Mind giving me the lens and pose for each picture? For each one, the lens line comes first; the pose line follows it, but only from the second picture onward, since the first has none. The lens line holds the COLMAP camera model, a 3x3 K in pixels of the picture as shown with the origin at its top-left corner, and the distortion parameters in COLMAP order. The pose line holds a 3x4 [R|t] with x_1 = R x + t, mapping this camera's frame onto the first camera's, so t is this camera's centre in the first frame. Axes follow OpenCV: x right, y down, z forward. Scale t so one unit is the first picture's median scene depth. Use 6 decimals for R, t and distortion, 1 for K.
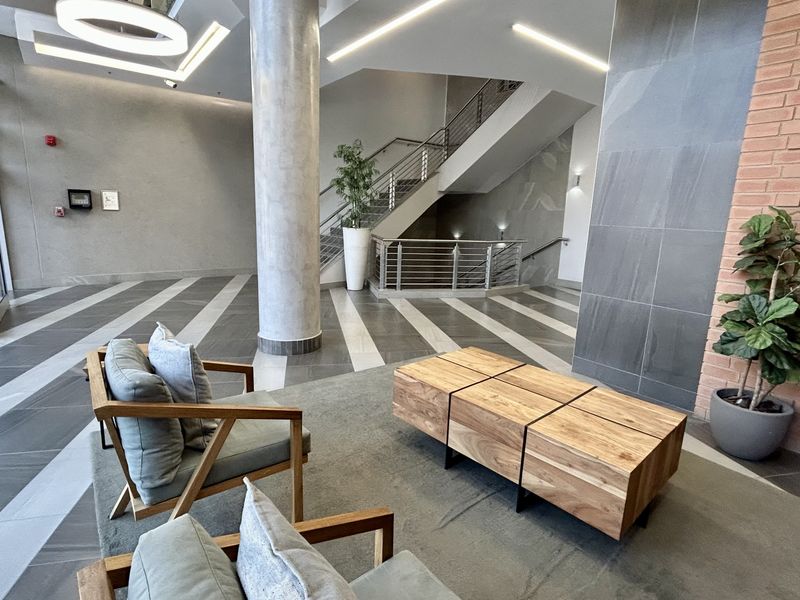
lens RADIAL K [[428.5, 0, 399.4], [0, 428.5, 298.0], [0, 0, 1]] dist [-0.003265, 0.003257]
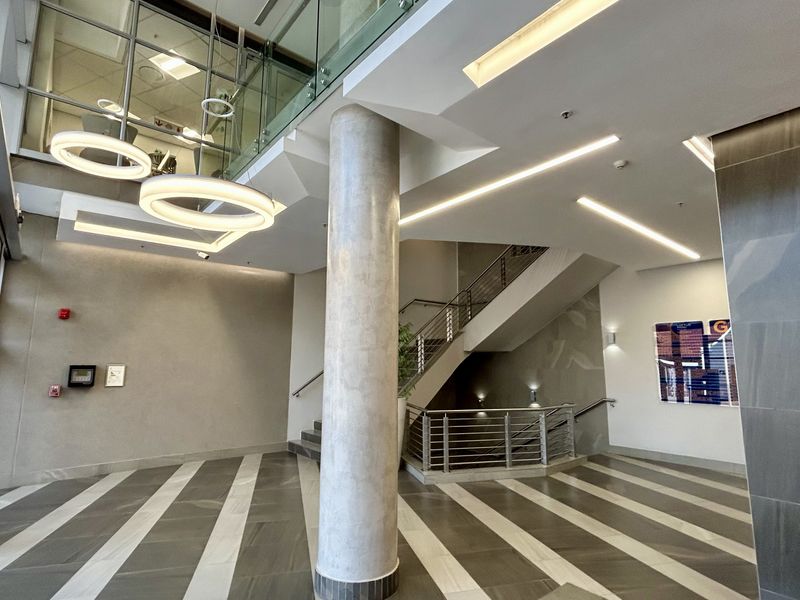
lens RADIAL K [[428.5, 0, 399.4], [0, 428.5, 298.0], [0, 0, 1]] dist [-0.003265, 0.003257]
pose [[0.998729, -0.021581, 0.045554, -0.122897], [0.035768, 0.940183, -0.338788, -0.056388], [-0.035518, 0.339986, 0.939759, 0.089427]]
